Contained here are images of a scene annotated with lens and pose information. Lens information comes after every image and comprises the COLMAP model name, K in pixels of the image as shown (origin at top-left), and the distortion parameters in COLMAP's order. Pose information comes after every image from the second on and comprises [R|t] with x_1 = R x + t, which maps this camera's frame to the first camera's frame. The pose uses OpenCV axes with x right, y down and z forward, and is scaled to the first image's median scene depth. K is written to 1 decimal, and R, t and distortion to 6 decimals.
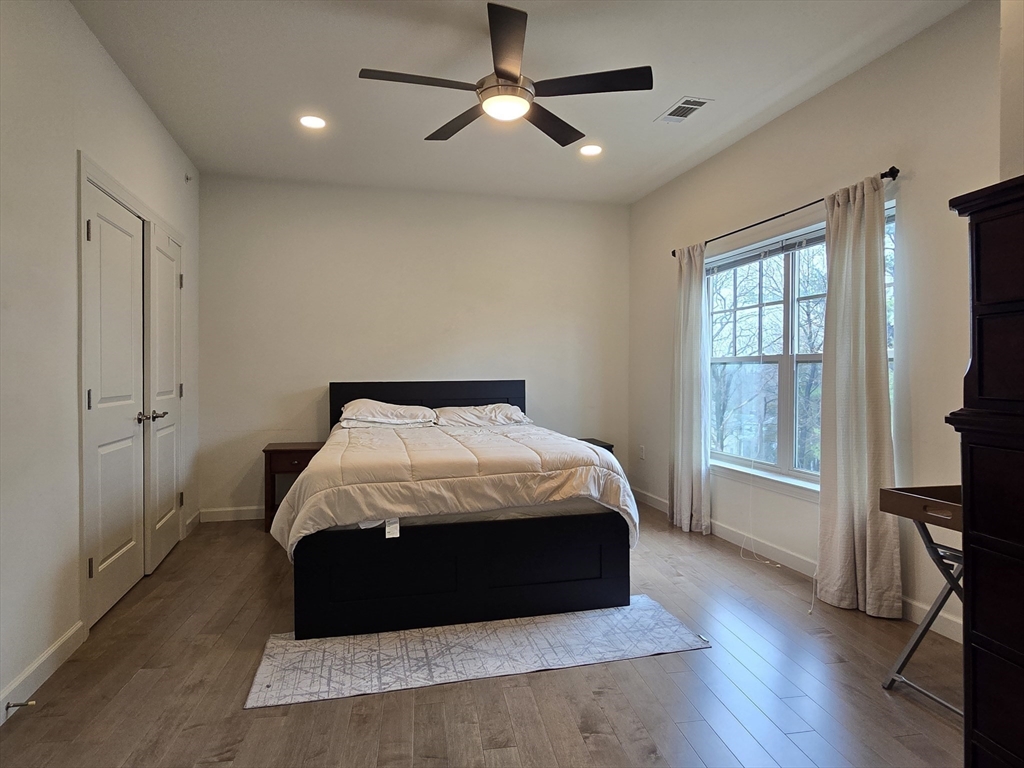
lens RADIAL K [[579.8, 0, 512.0], [0, 579.8, 384.0], [0, 0, 1]] dist [-0.004169, -0.002058]
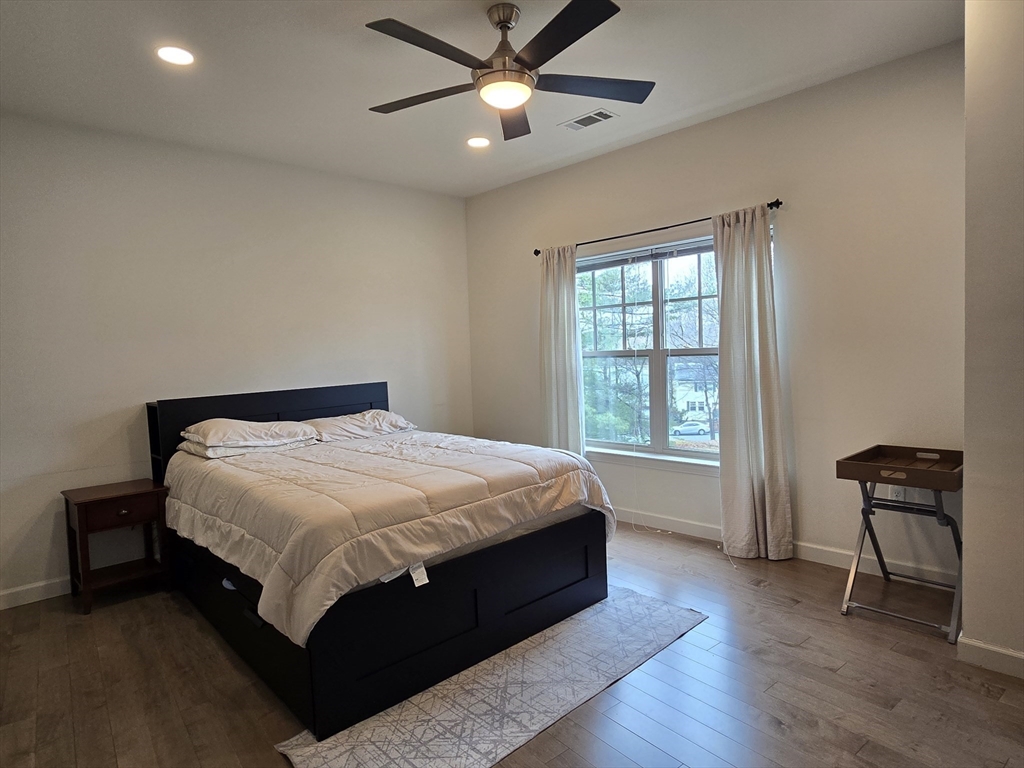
lens RADIAL K [[579.8, 0, 512.0], [0, 579.8, 384.0], [0, 0, 1]] dist [-0.004169, -0.002058]
pose [[0.876542, -0.059342, 0.477653, -0.443459], [0.047207, 0.998185, 0.037381, -0.051604], [-0.479004, -0.010217, 0.877753, 0.175144]]
